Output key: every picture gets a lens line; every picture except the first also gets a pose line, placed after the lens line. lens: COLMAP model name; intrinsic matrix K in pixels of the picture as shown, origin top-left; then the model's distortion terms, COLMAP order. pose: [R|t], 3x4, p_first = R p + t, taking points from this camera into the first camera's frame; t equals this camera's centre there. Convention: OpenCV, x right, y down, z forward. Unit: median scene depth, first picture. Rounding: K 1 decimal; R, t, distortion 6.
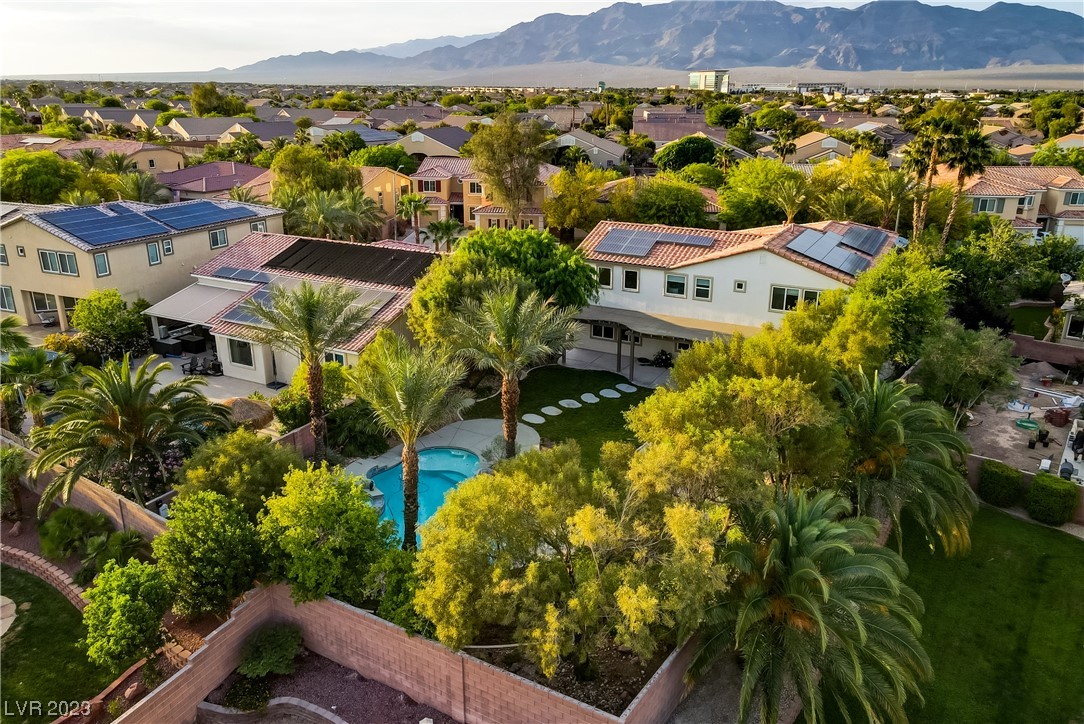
lens RADIAL K [[791.1, 0, 539.9], [0, 791.1, 352.5], [0, 0, 1]] dist [0.005031, 0.031656]
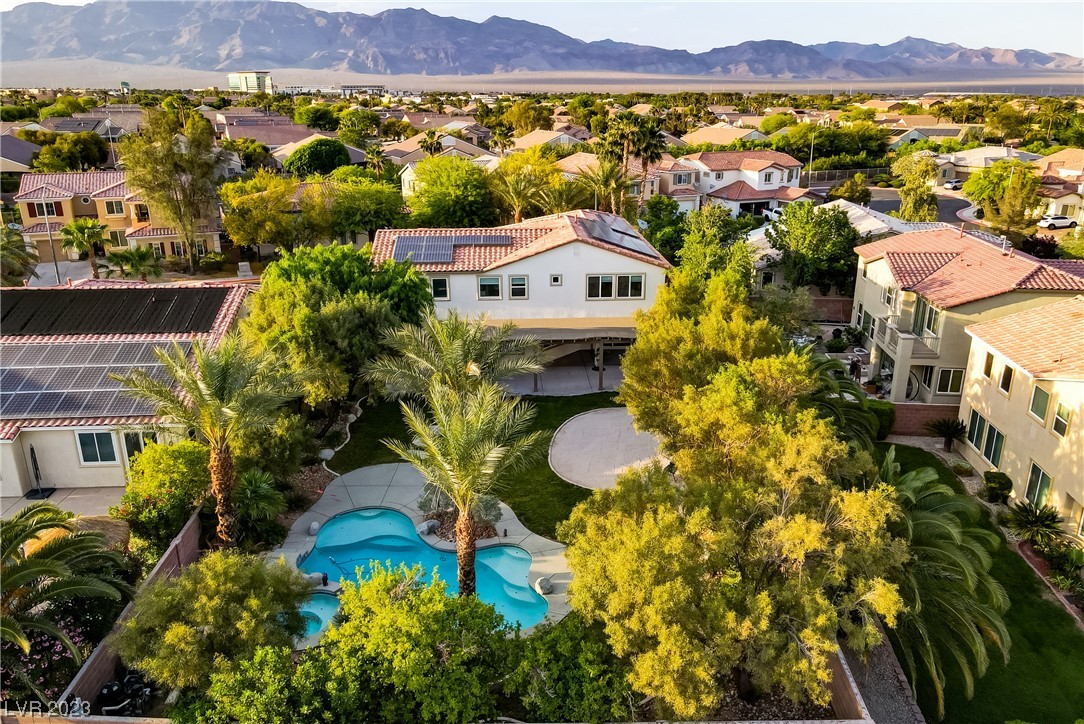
lens RADIAL K [[791.1, 0, 539.9], [0, 791.1, 352.5], [0, 0, 1]] dist [0.005031, 0.031656]
pose [[0.856924, -0.166766, 0.487720, -0.253781], [0.168003, 0.984909, 0.041587, -0.035919], [-0.487295, 0.046302, 0.872009, 0.126744]]
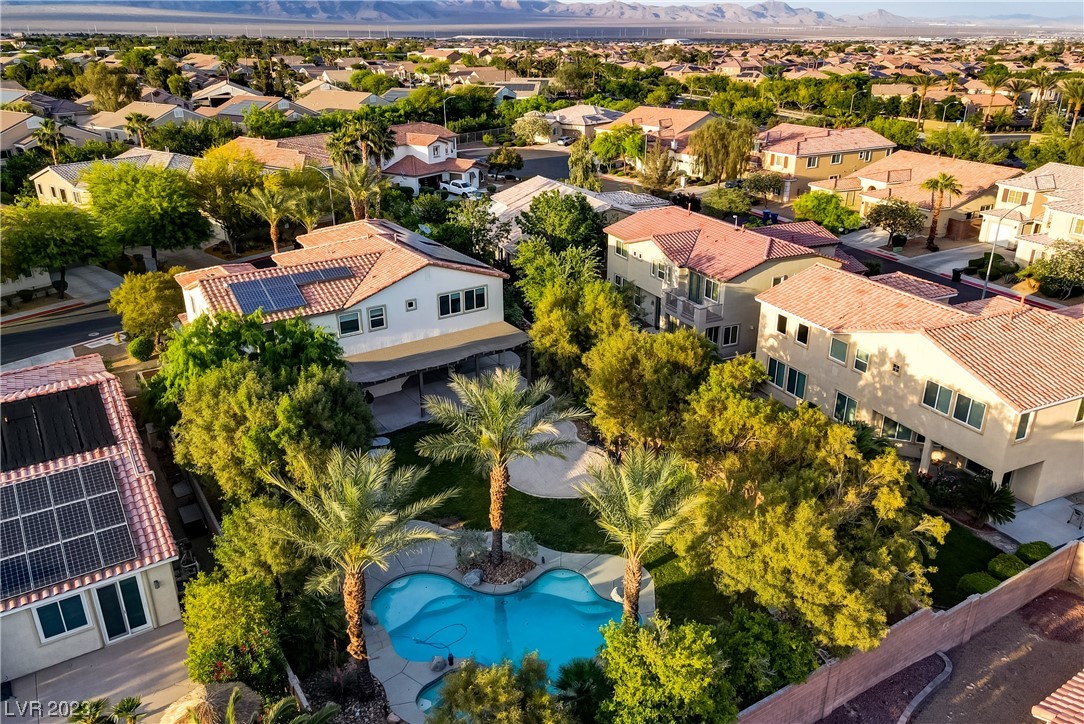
lens RADIAL K [[791.1, 0, 539.9], [0, 791.1, 352.5], [0, 0, 1]] dist [0.005031, 0.031656]
pose [[0.473028, -0.336372, 0.814308, -0.493394], [0.283068, 0.933272, 0.221080, -0.192812], [-0.834336, 0.125928, 0.536680, 0.294017]]
